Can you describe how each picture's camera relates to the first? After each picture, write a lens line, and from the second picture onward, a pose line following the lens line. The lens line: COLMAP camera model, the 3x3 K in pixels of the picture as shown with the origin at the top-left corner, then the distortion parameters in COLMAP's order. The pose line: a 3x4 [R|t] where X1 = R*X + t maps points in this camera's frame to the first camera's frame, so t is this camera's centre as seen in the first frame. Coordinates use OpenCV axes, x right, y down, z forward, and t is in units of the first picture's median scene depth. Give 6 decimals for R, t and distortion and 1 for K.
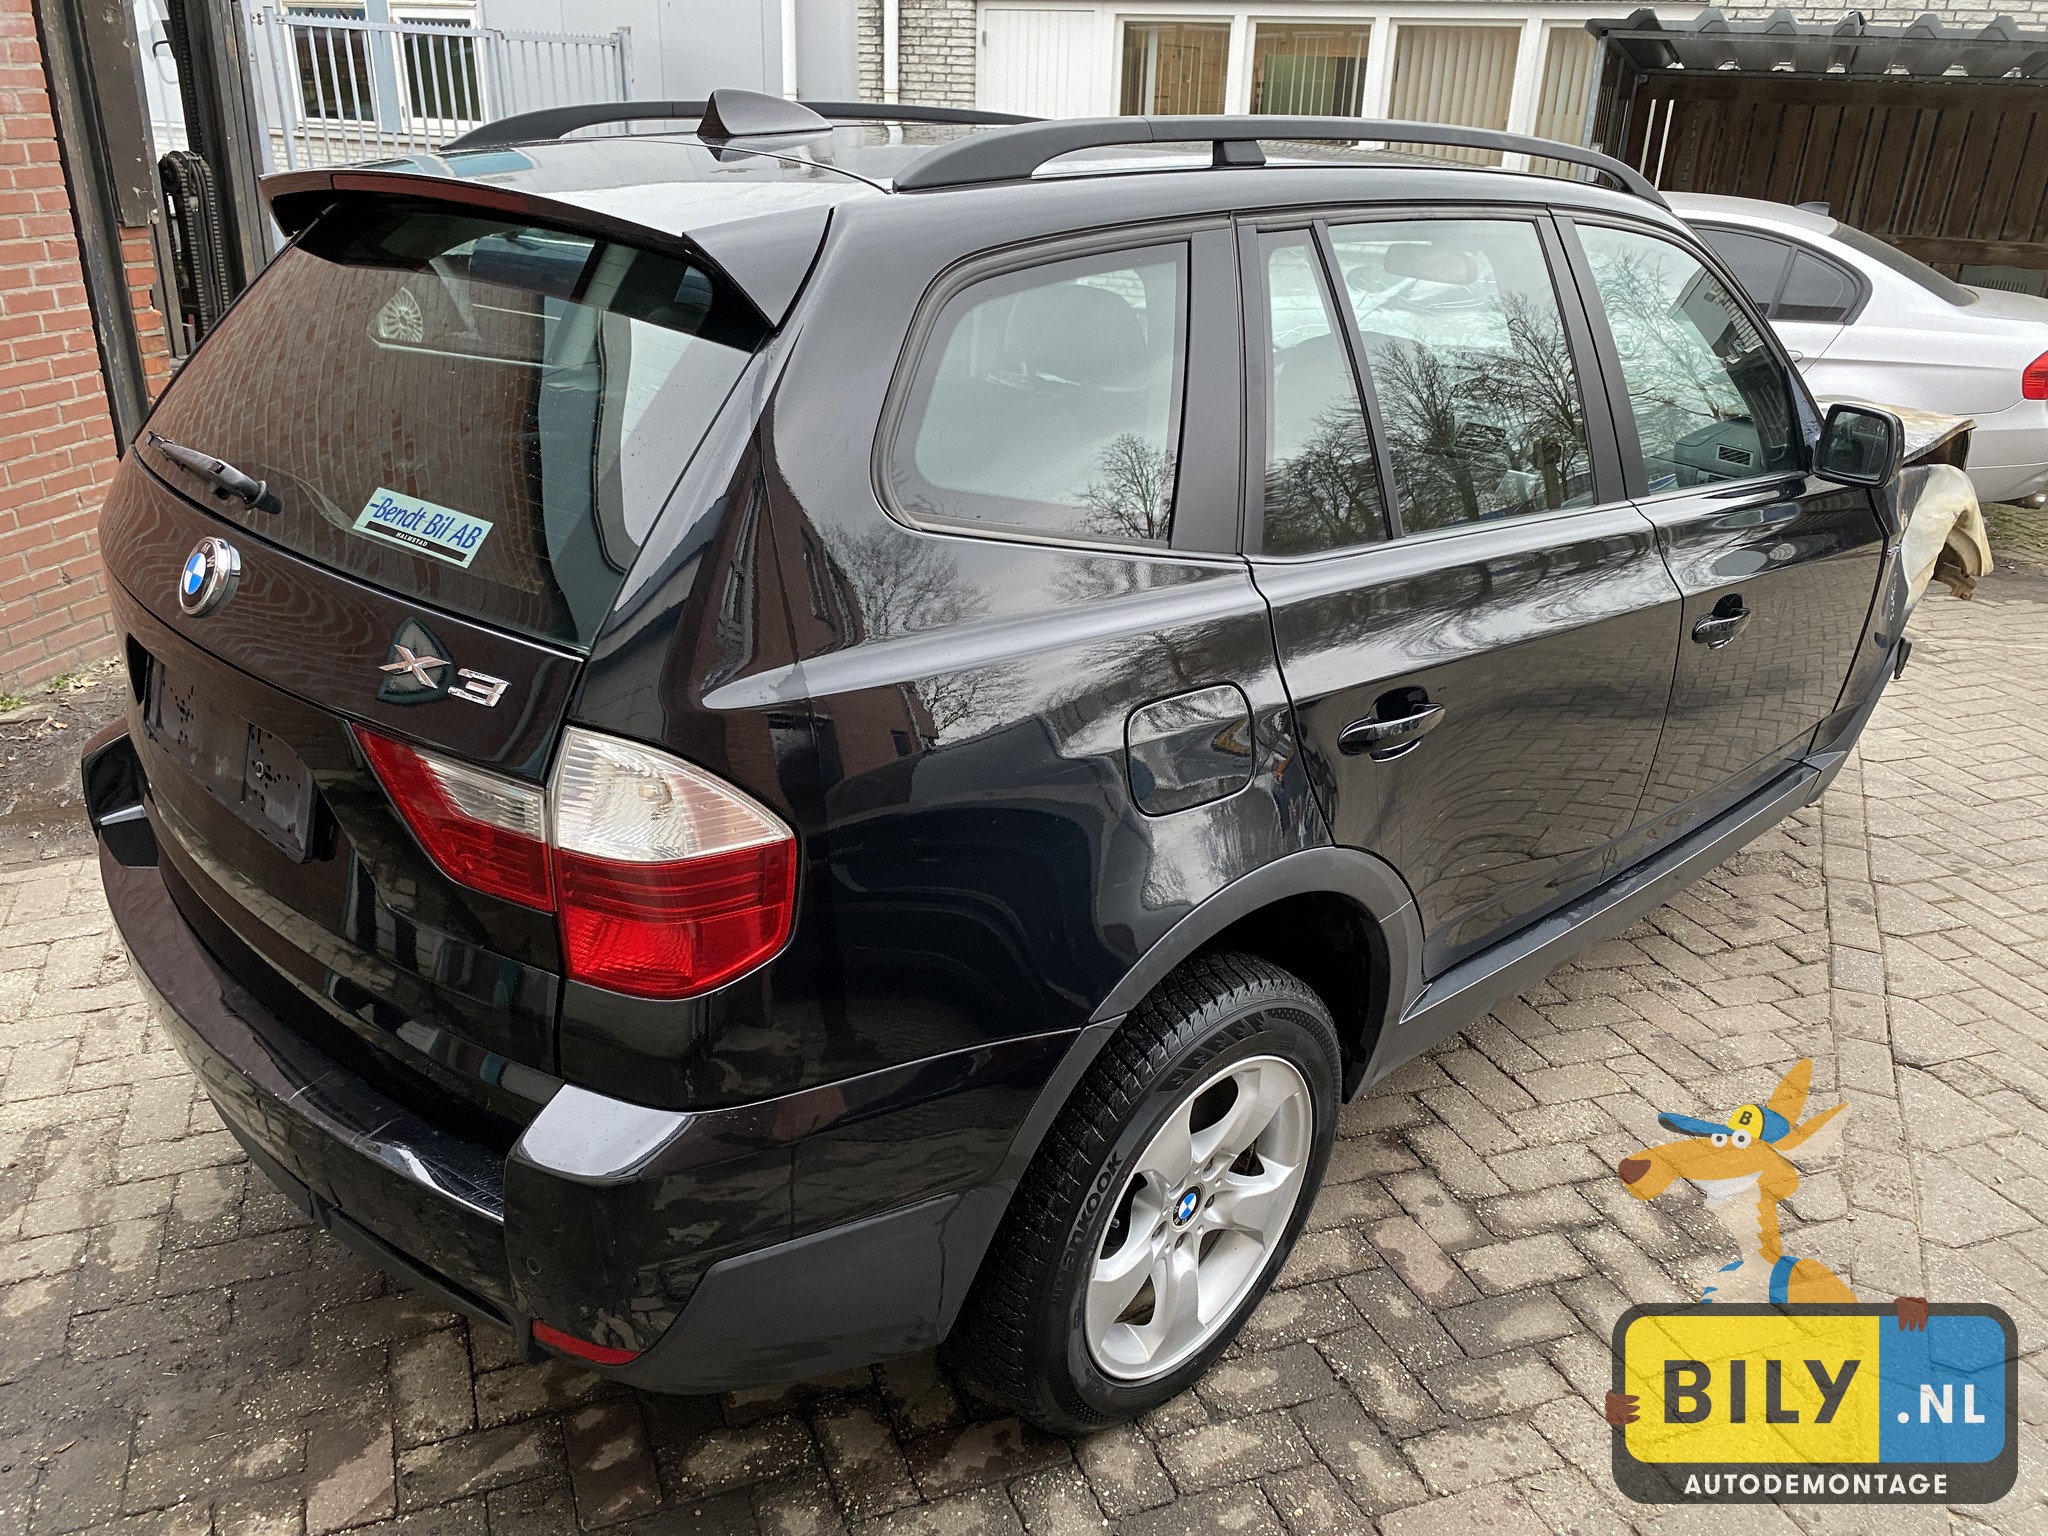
lens RADIAL K [[1578.0, 0, 1038.9], [0, 1578.0, 759.5], [0, 0, 1]] dist [0.023472, -0.017425]
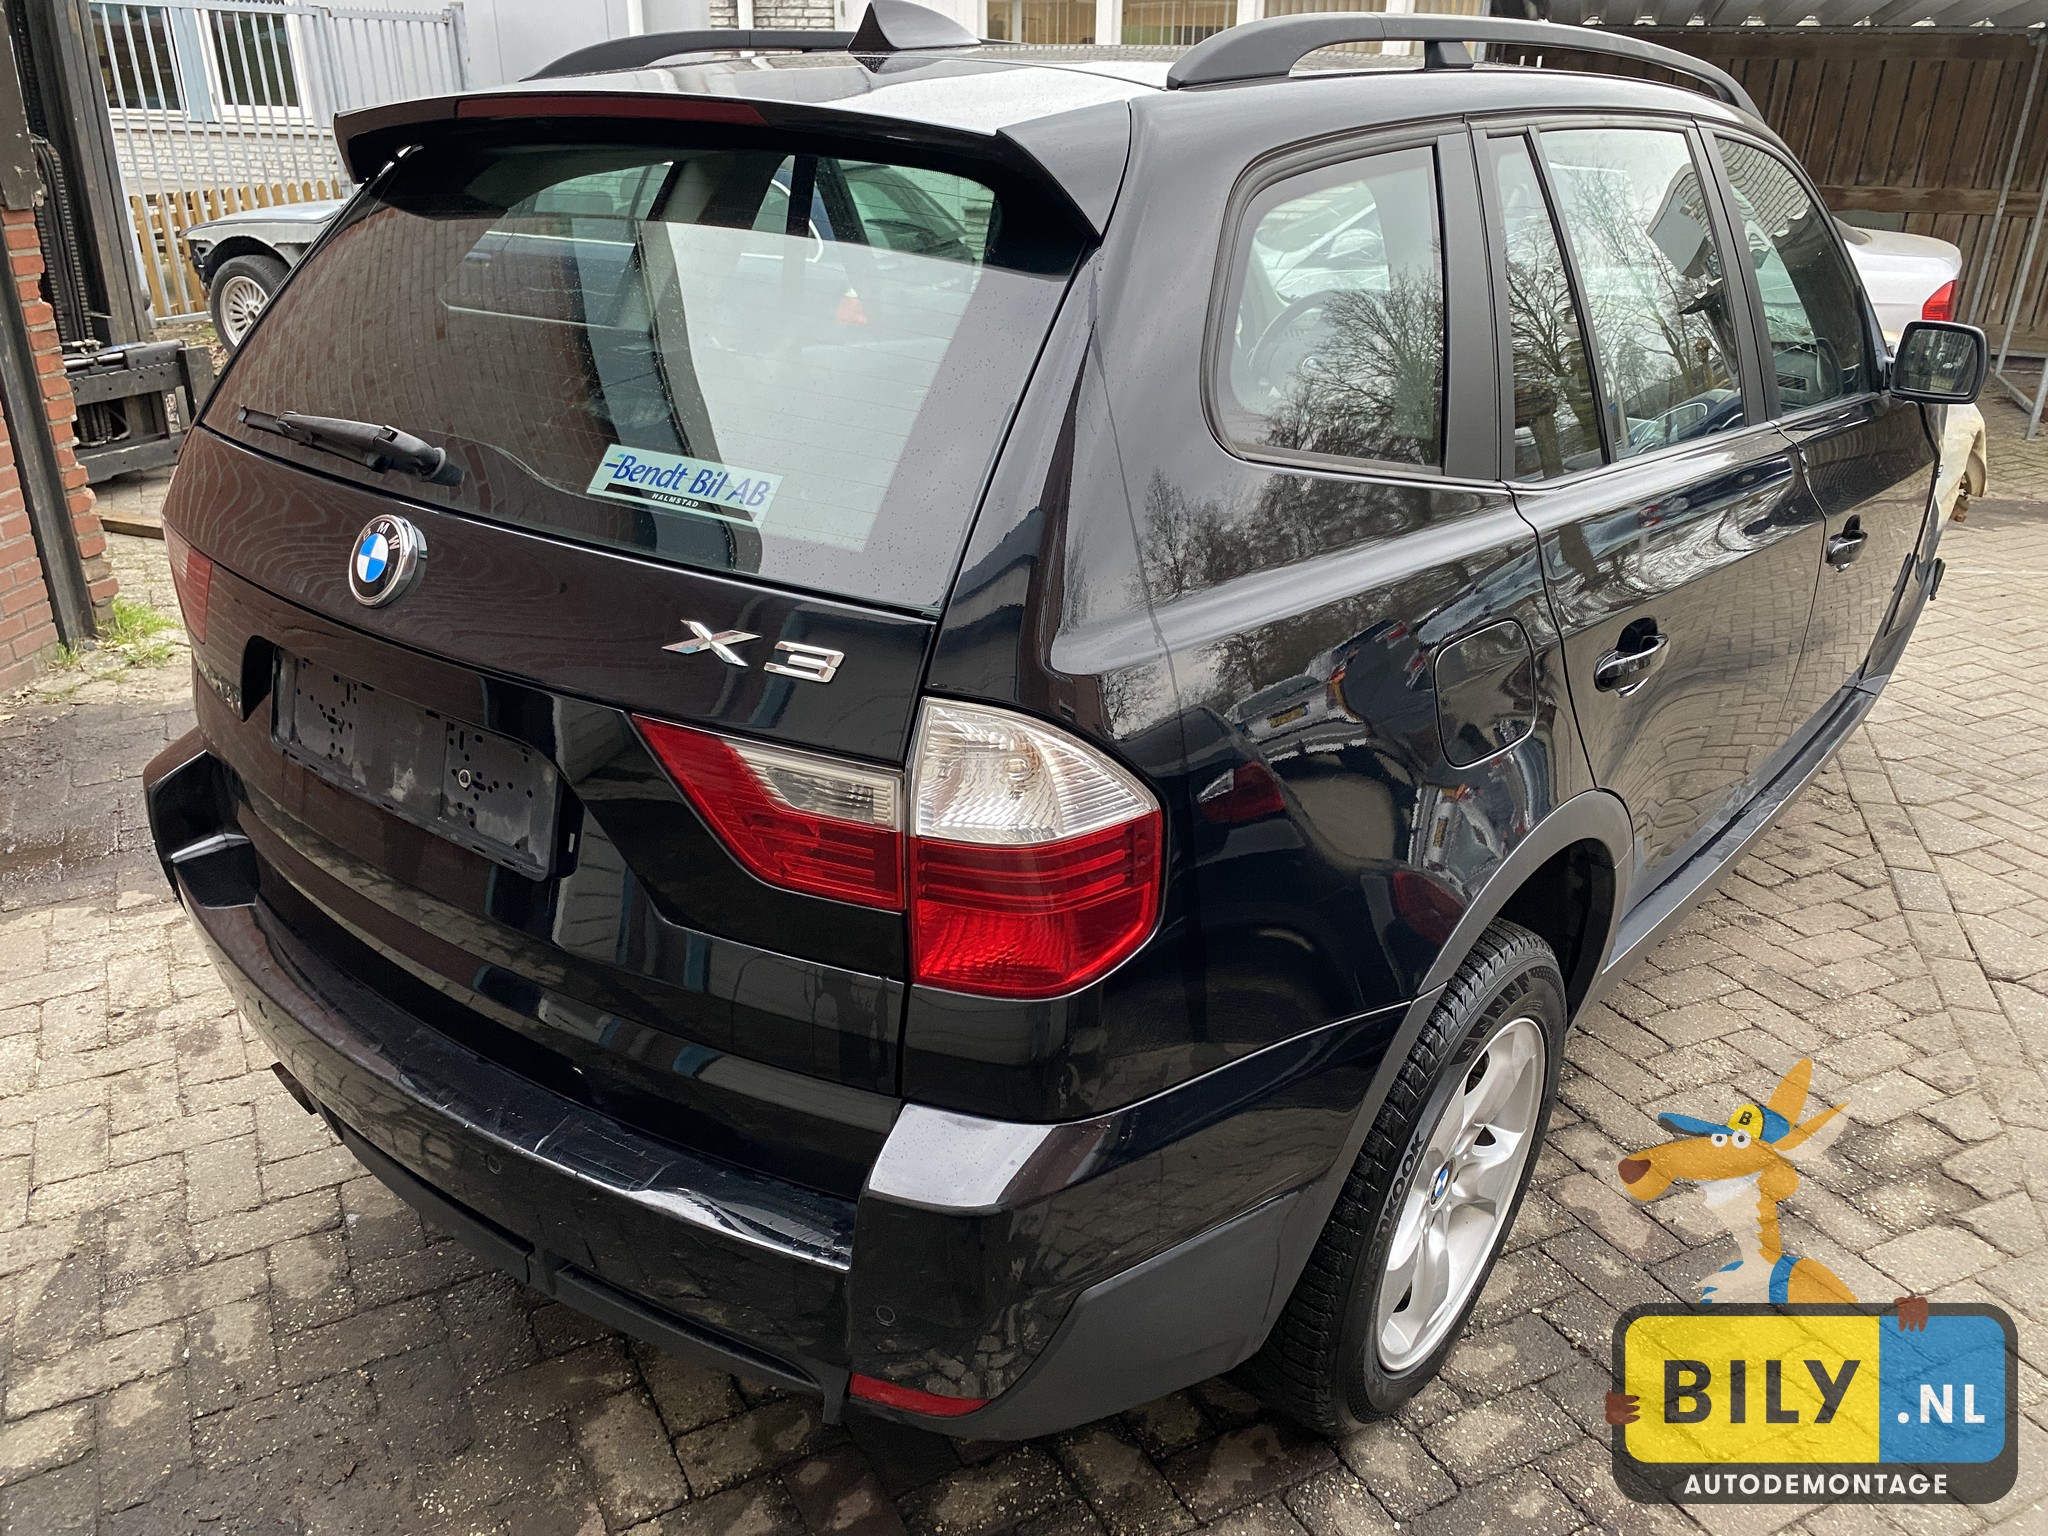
lens RADIAL K [[1578.0, 0, 1035.8], [0, 1578.0, 764.1], [0, 0, 1]] dist [0.023472, -0.017425]
pose [[0.993165, -0.063531, 0.097912, -0.199005], [0.062373, 0.997943, 0.014844, 0.003830], [-0.098653, -0.008636, 0.995084, 0.077751]]
